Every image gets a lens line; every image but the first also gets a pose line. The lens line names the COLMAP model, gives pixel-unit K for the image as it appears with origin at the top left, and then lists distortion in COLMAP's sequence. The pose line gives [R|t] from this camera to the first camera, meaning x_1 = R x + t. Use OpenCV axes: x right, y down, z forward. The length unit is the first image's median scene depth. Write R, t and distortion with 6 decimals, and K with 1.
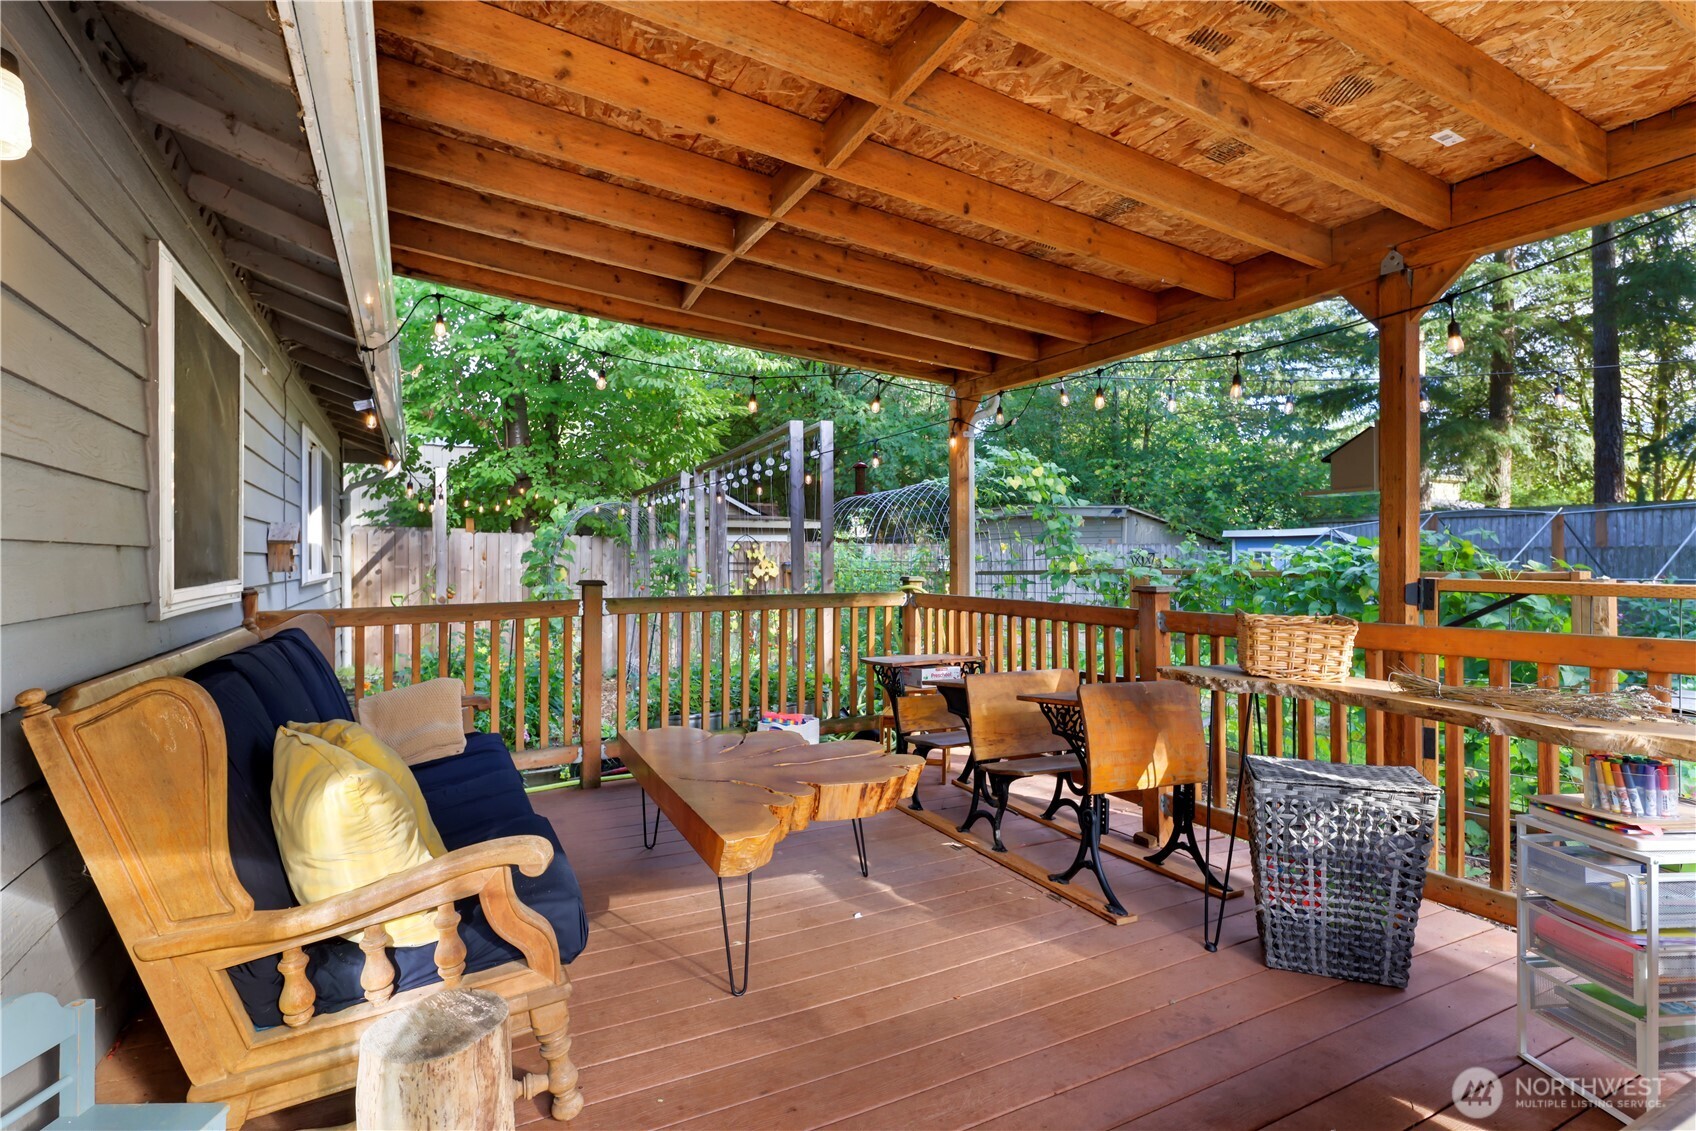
lens RADIAL K [[800.4, 0, 854.0], [0, 800.4, 517.5], [0, 0, 1]] dist [-0.001740, -0.000522]
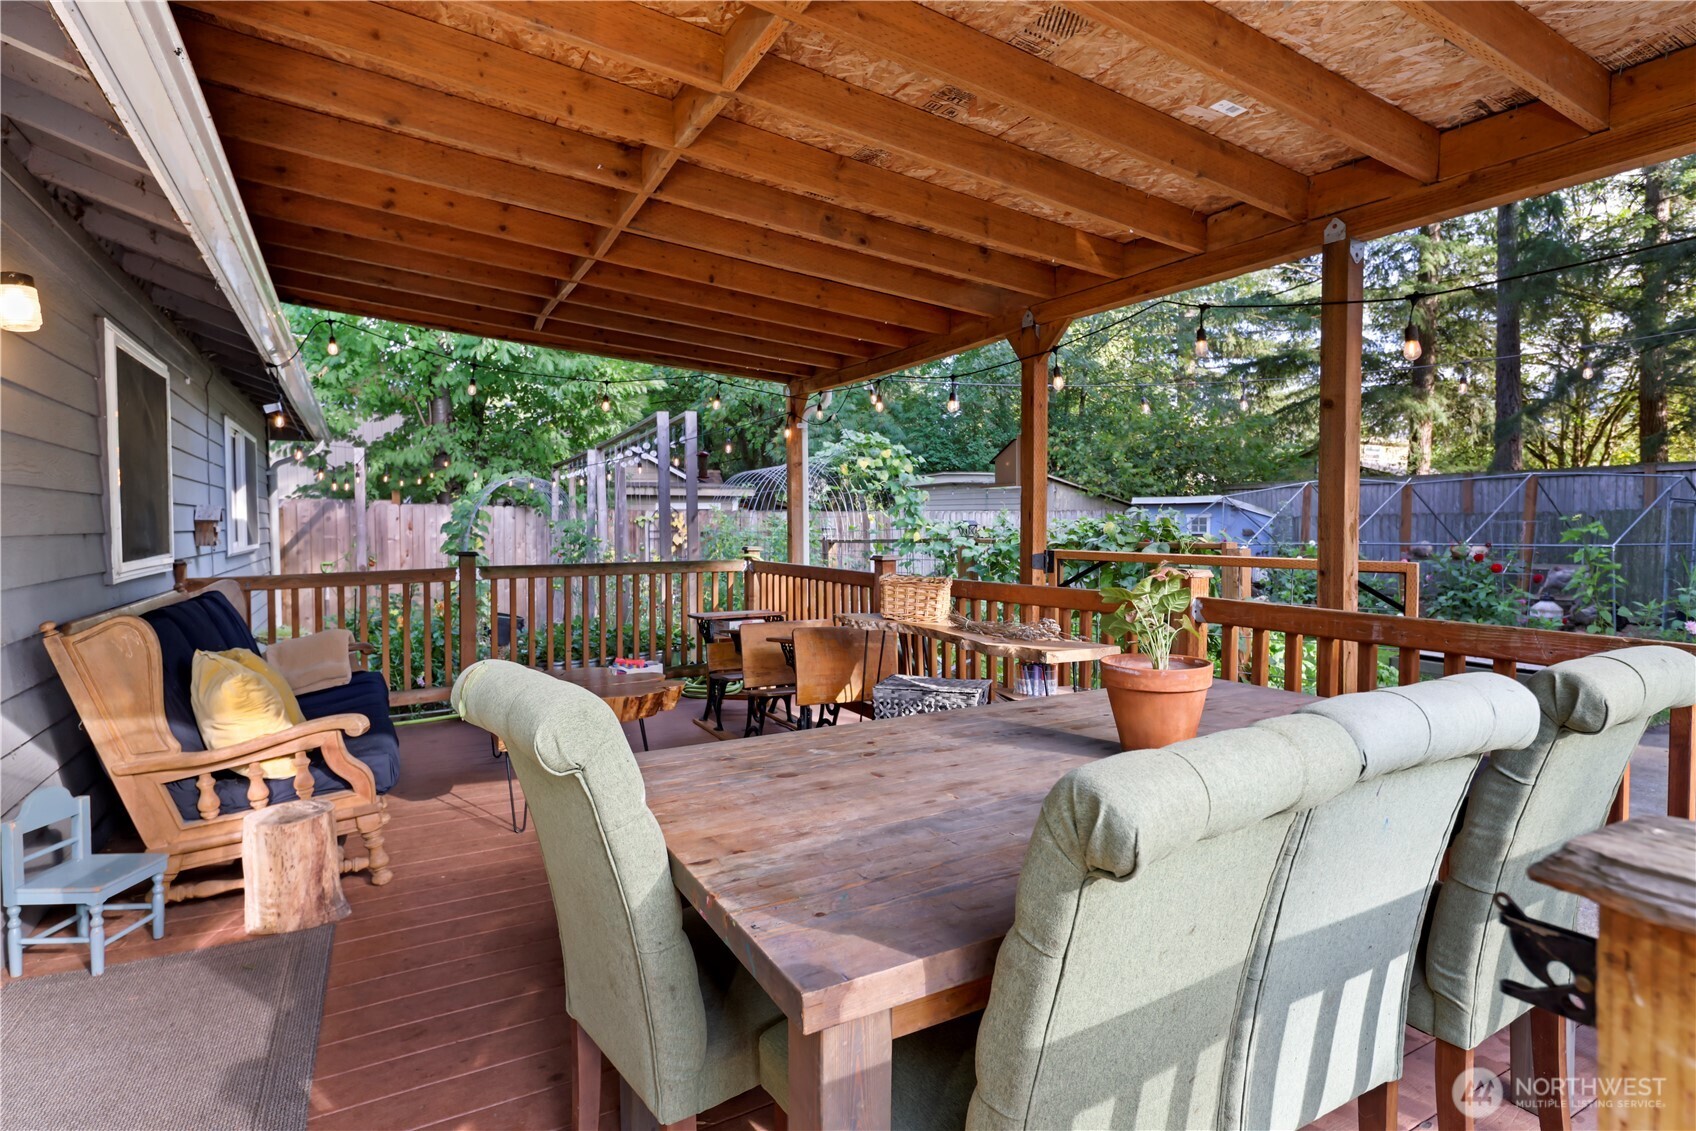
lens RADIAL K [[821.9, 0, 844.9], [0, 821.9, 508.4], [0, 0, 1]] dist [-0.001295, -0.001235]
pose [[0.999574, -0.002506, 0.029063, 0.264779], [0.001511, 0.999413, 0.034216, -0.036753], [-0.029132, -0.034157, 0.998992, -0.332907]]
